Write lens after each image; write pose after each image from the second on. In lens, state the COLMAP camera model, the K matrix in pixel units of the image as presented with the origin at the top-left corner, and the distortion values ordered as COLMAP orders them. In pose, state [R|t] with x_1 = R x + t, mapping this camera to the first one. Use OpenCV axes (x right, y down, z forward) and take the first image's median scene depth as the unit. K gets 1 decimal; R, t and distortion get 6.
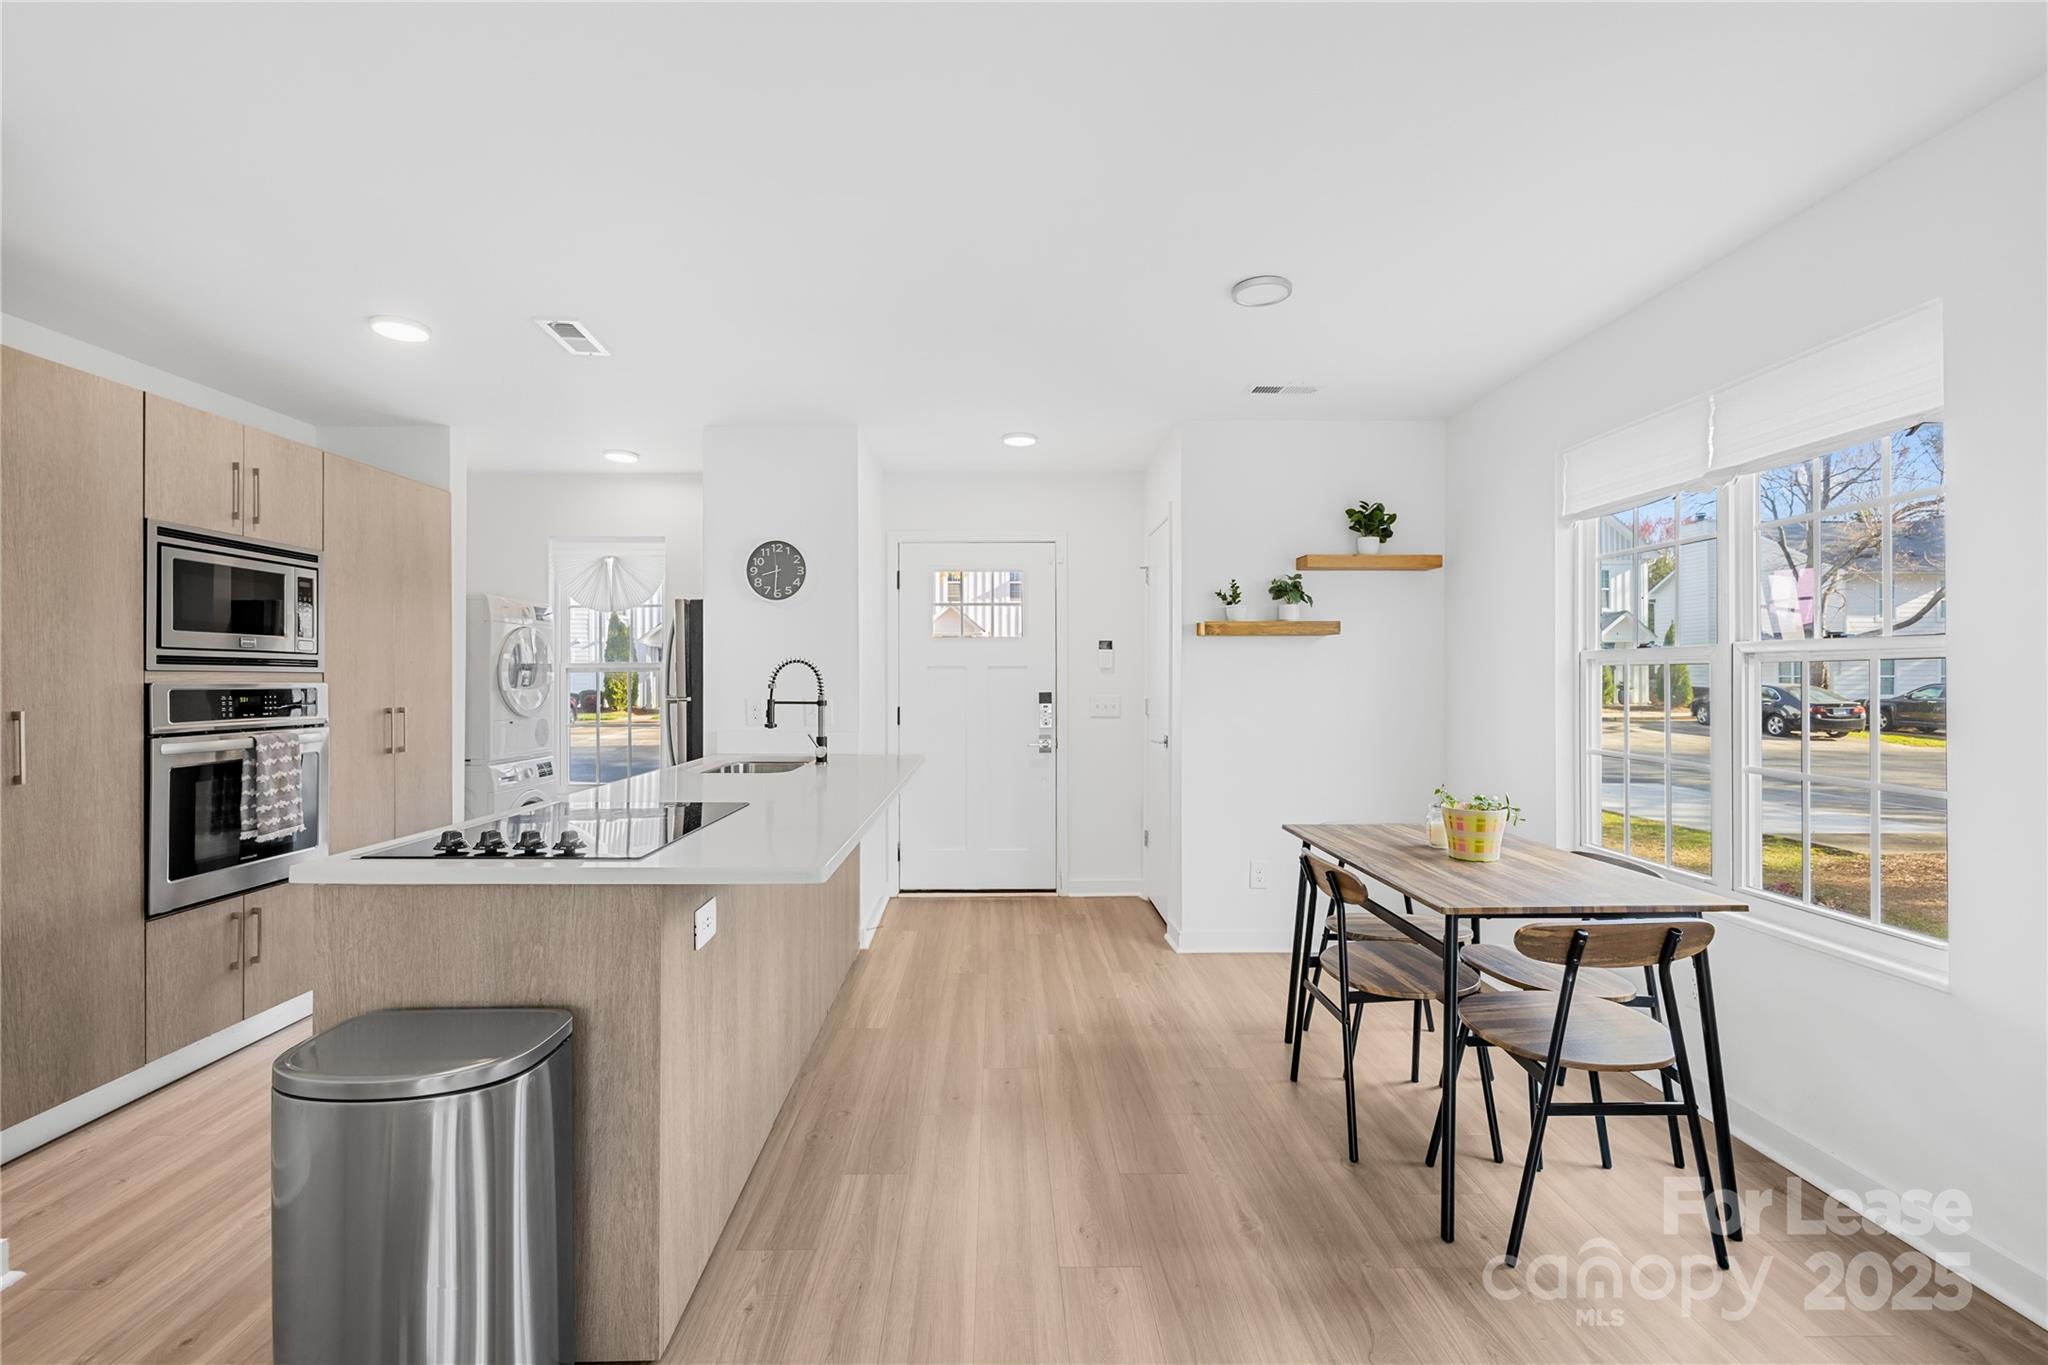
lens RADIAL K [[877.0, 0, 1013.8], [0, 877.0, 677.0], [0, 0, 1]] dist [0.003174, -0.002147]
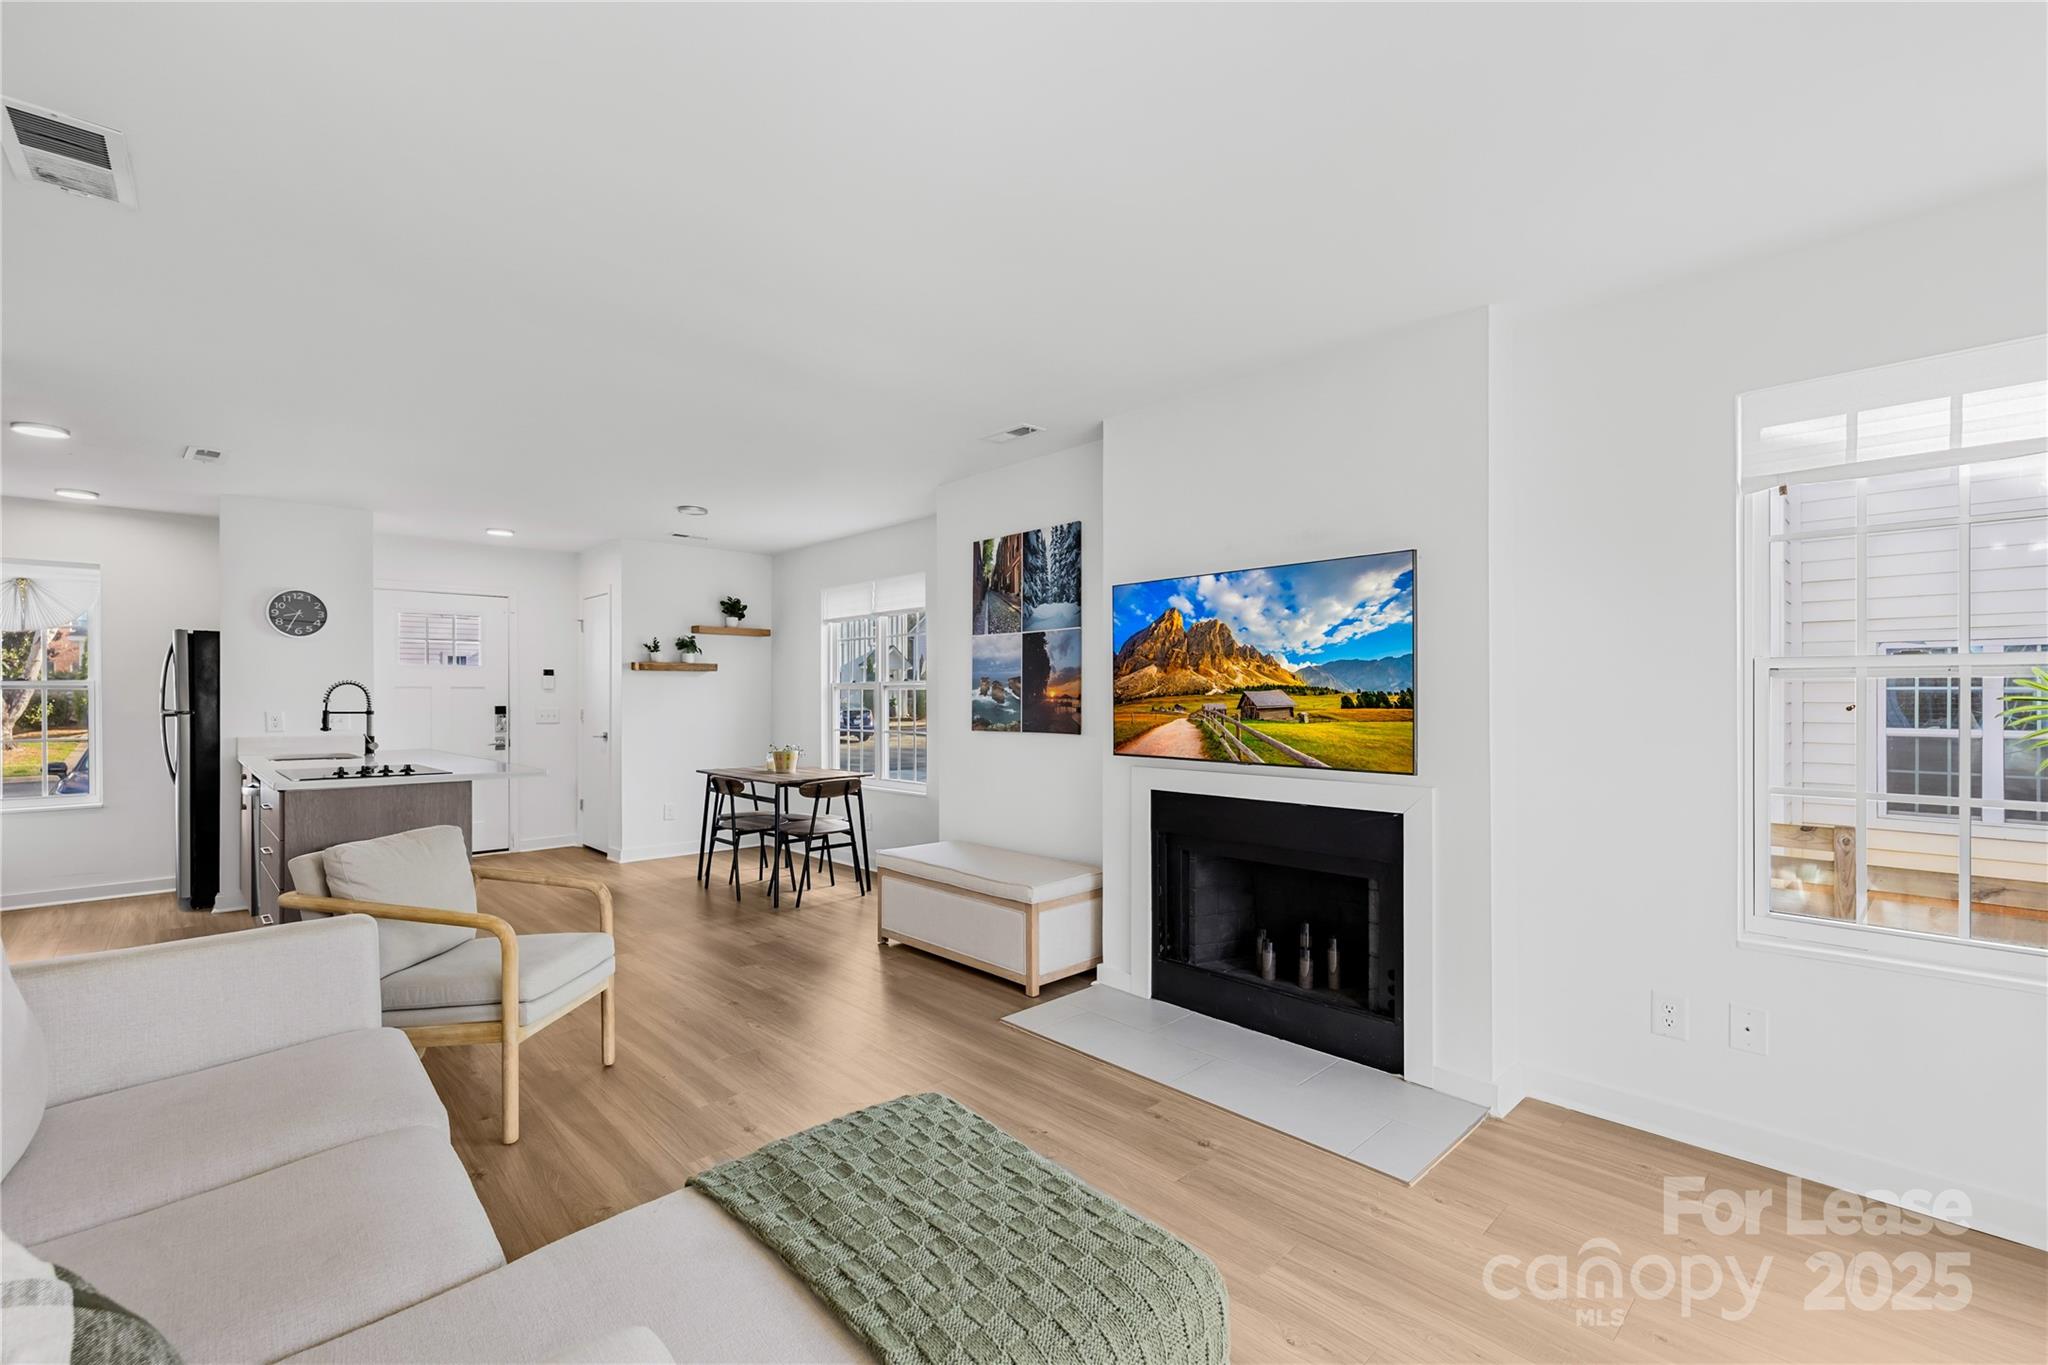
lens RADIAL K [[877.0, 0, 1008.9], [0, 877.0, 702.1], [0, 0, 1]] dist [0.003174, -0.002147]
pose [[0.744616, -0.003807, 0.667483, -0.484724], [-0.000742, 0.999978, 0.006532, 0.002288], [-0.667493, -0.005359, 0.744597, -0.929386]]
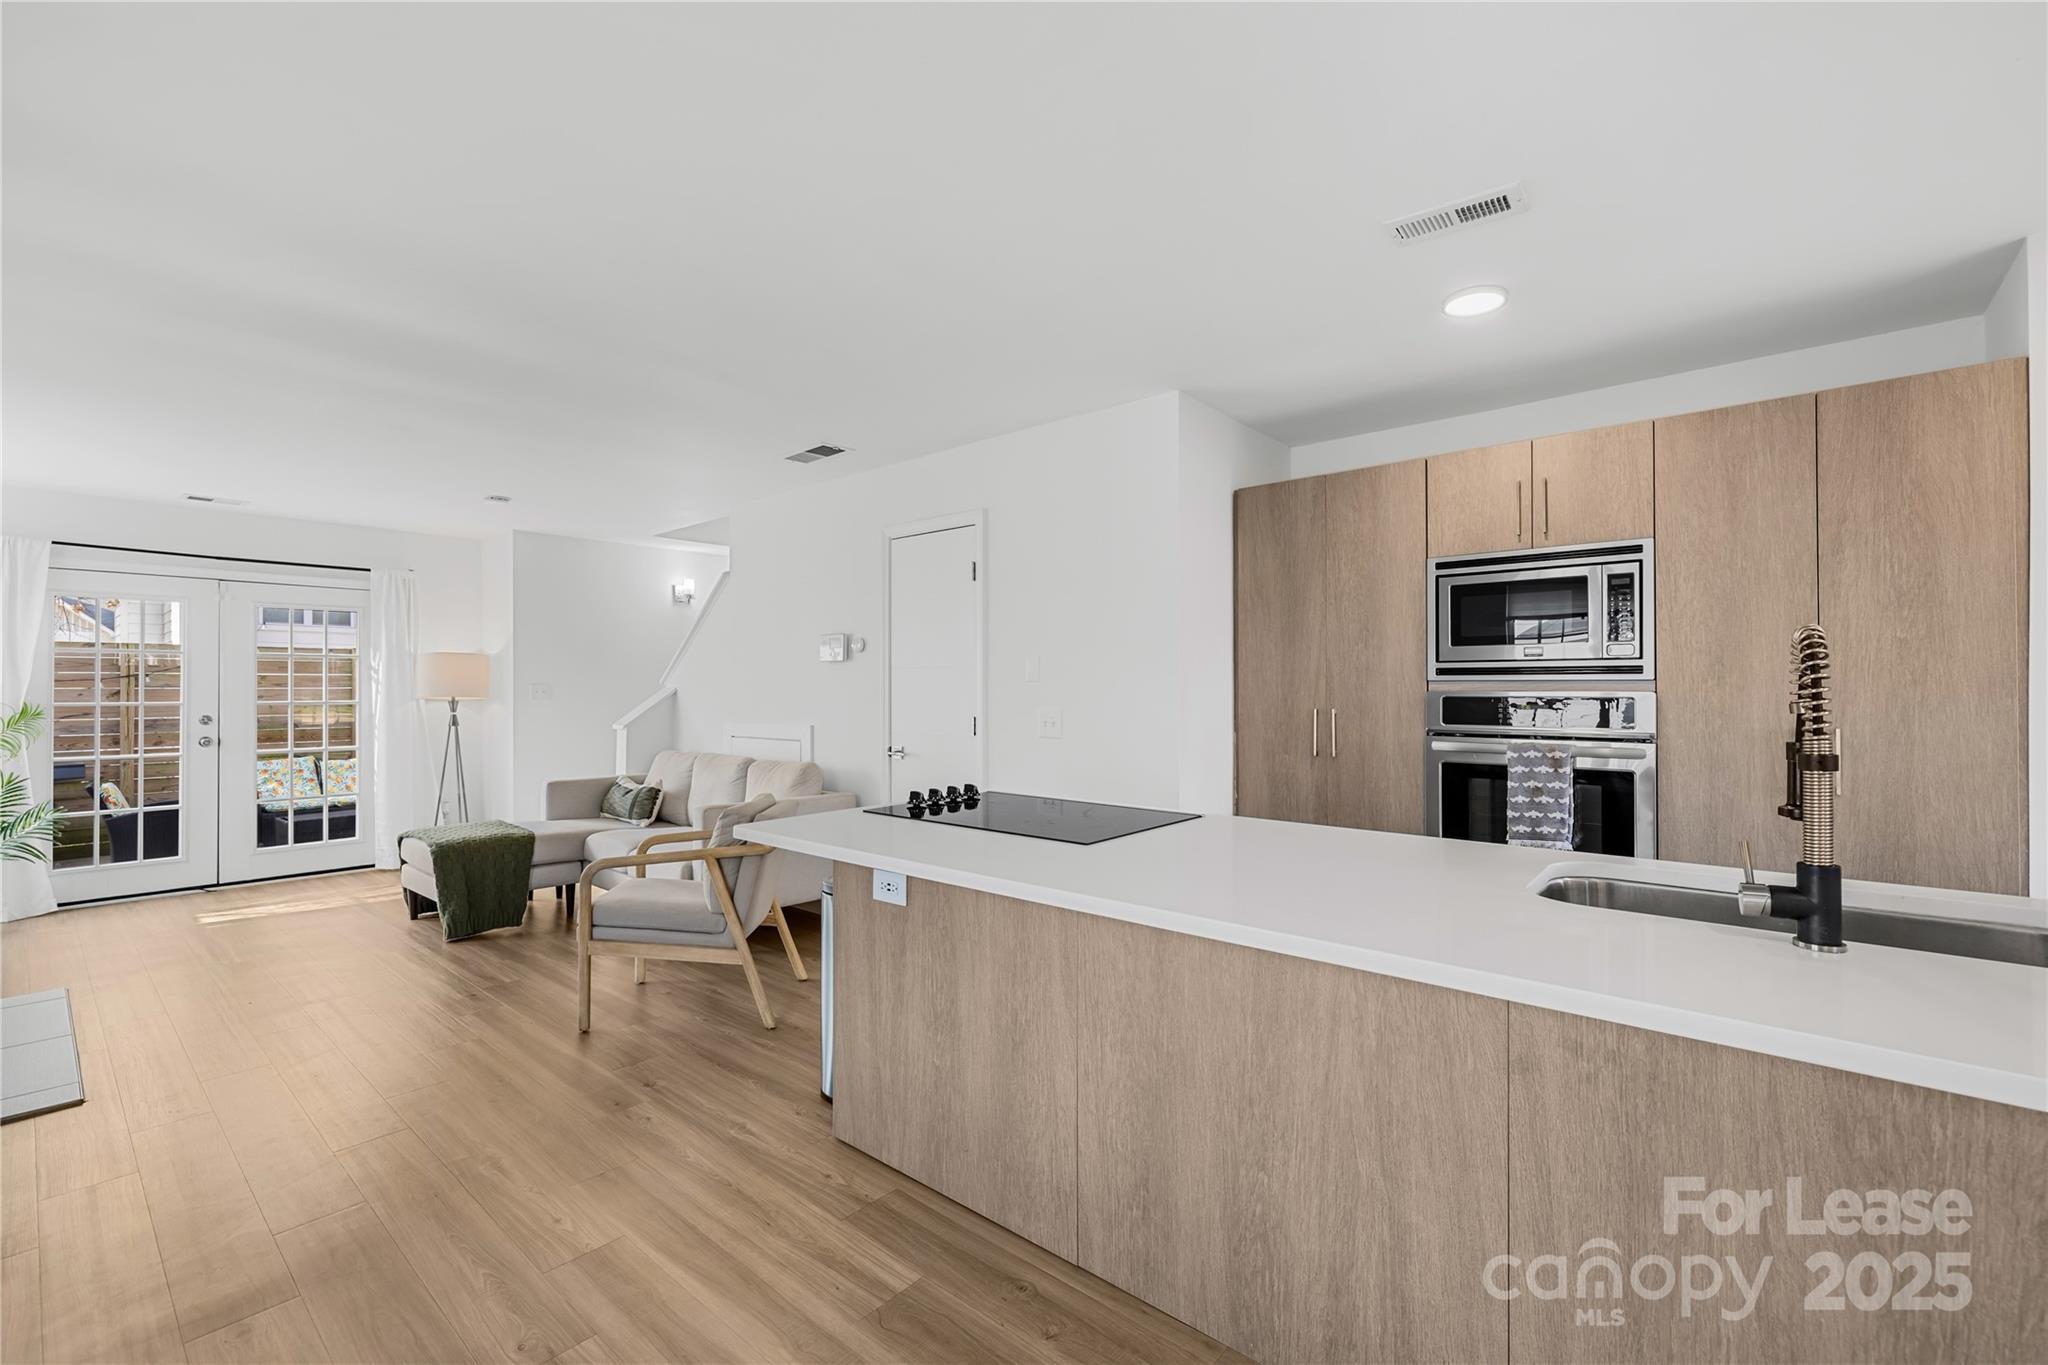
lens RADIAL K [[877.0, 0, 1023.1], [0, 877.0, 676.0], [0, 0, 1]] dist [0.003174, -0.002147]
pose [[-0.667014, -0.005095, -0.745027, 0.278377], [0.006484, 0.999899, -0.012643, -0.001760], [0.745017, -0.013264, -0.666914, 1.219780]]
